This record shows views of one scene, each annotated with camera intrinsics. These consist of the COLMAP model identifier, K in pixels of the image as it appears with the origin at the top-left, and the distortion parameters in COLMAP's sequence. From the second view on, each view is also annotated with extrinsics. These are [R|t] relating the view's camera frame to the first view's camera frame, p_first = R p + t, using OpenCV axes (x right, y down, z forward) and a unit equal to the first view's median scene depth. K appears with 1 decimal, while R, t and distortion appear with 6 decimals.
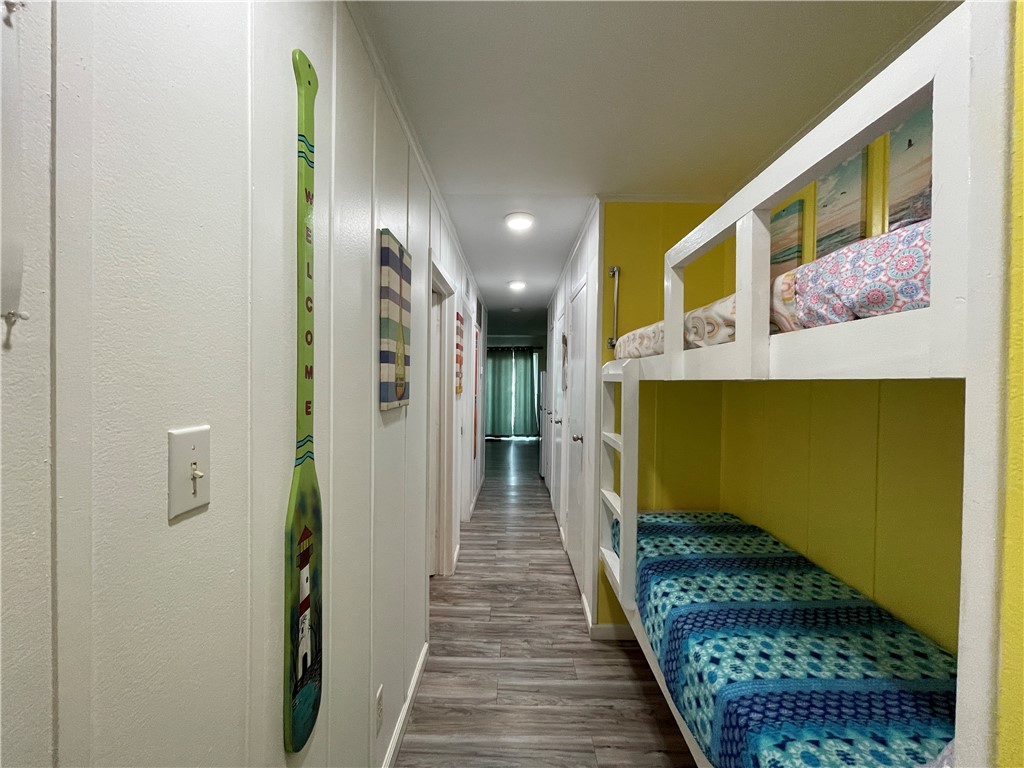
lens RADIAL K [[416.3, 0, 509.2], [0, 416.3, 384.5], [0, 0, 1]] dist [-0.002316, 0.000891]
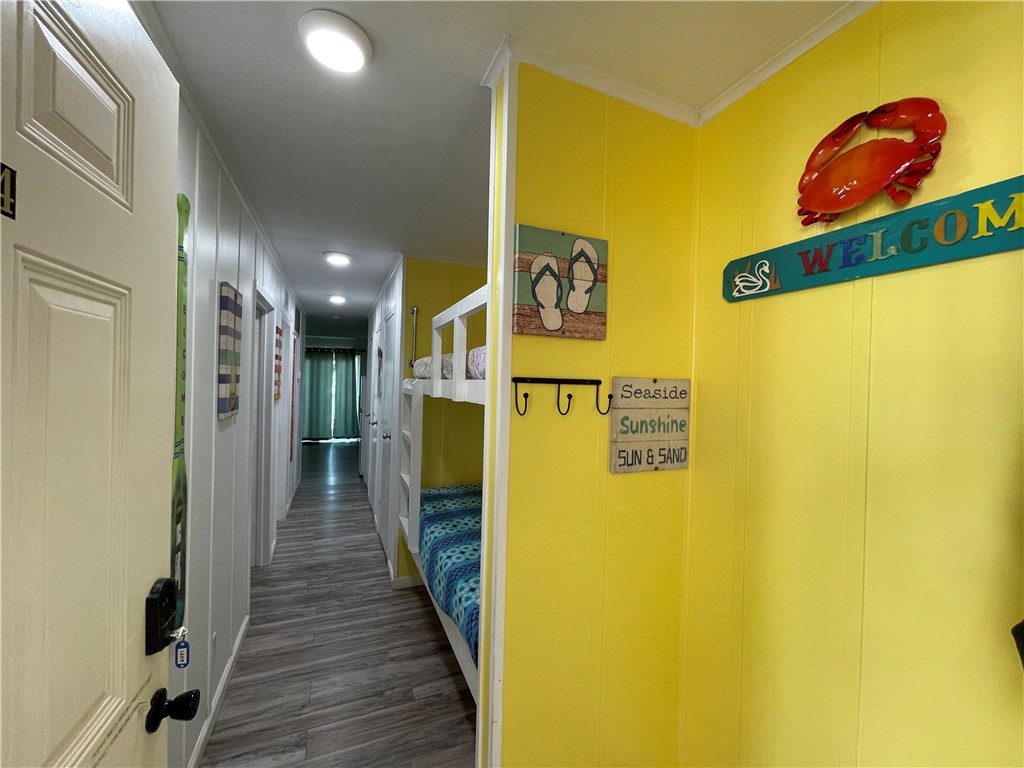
lens RADIAL K [[416.3, 0, 506.7], [0, 416.3, 384.2], [0, 0, 1]] dist [-0.002316, 0.000891]
pose [[0.920257, 0.011219, 0.391155, 0.009567], [-0.011310, 0.999934, -0.002070, -0.042446], [-0.391152, -0.002519, 0.920323, -0.422568]]
